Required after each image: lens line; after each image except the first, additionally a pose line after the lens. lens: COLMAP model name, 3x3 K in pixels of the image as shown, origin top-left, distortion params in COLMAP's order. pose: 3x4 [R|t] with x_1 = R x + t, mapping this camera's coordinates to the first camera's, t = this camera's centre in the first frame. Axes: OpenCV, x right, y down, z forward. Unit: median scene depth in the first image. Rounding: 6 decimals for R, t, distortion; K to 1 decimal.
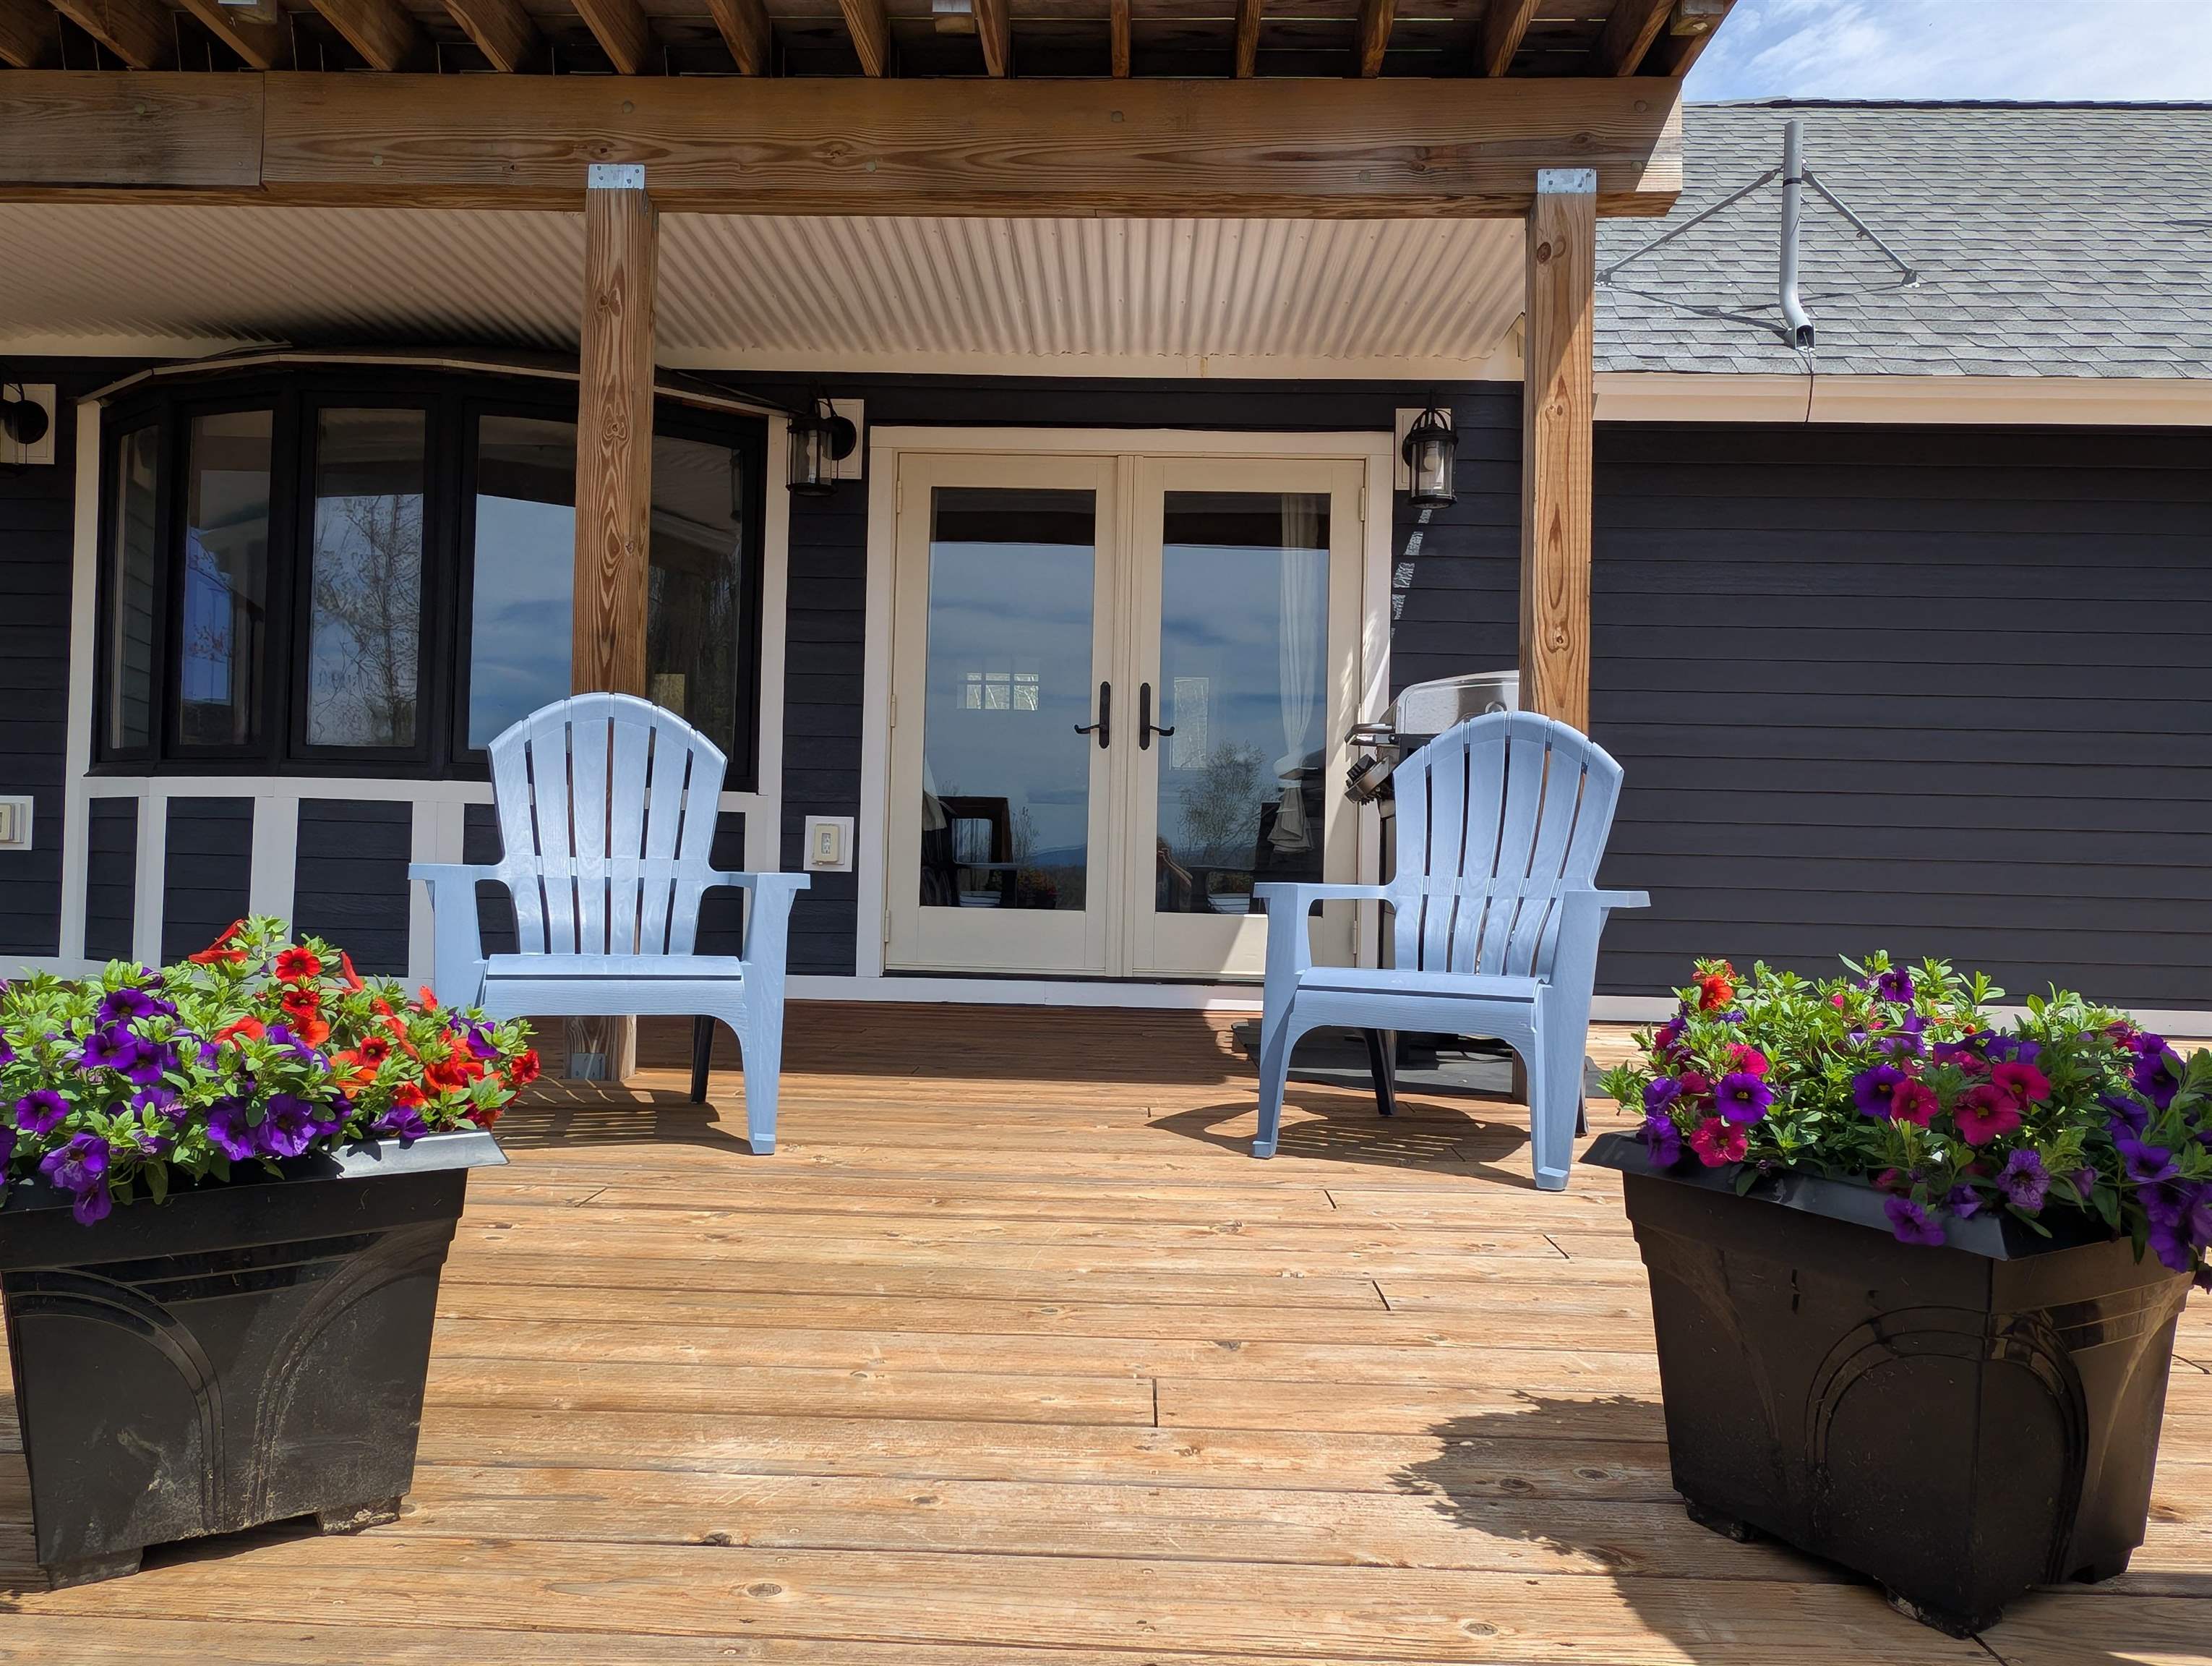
lens RADIAL K [[1548.7, 0, 1106.0], [0, 1548.7, 833.0], [0, 0, 1]] dist [0.011682, 0.005389]
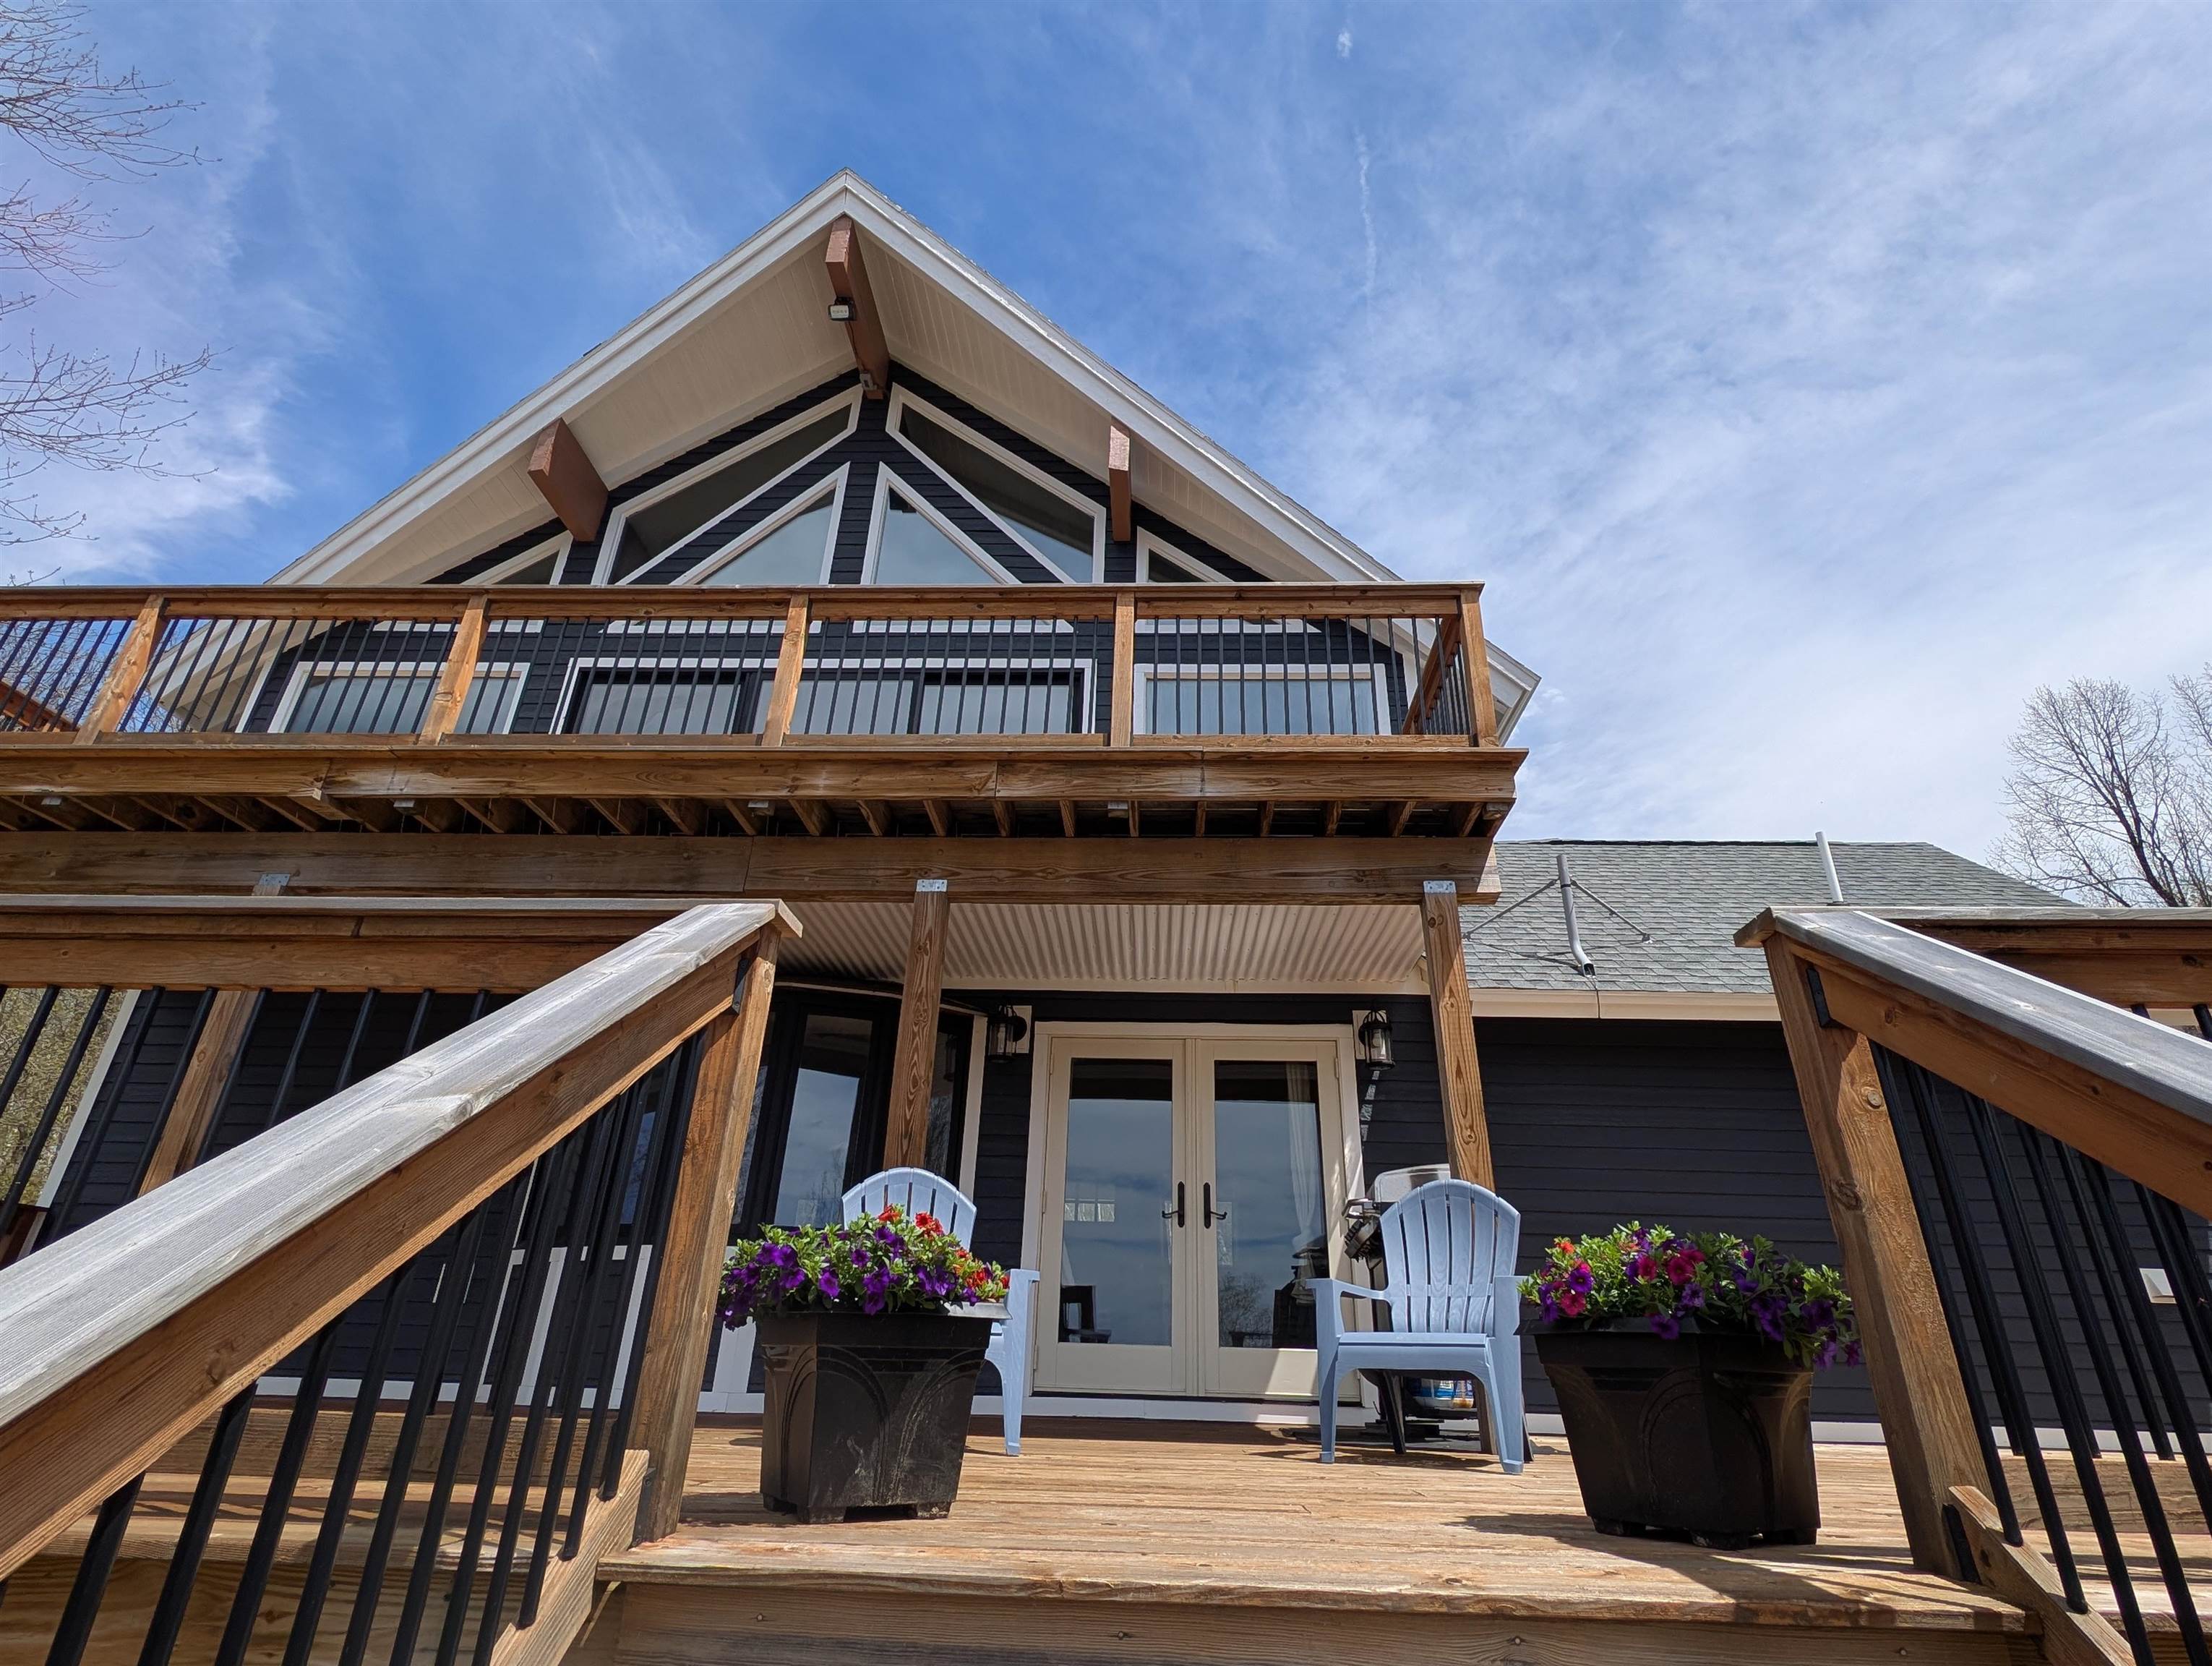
lens RADIAL K [[1135.5, 0, 1113.4], [0, 1135.5, 815.9], [0, 0, 1]] dist [0.017148, 0.000325]
pose [[0.999981, -0.002049, -0.005753, -0.071229], [-0.000677, 0.899014, -0.437920, 0.084079], [0.006070, 0.437916, 0.898995, -0.219309]]
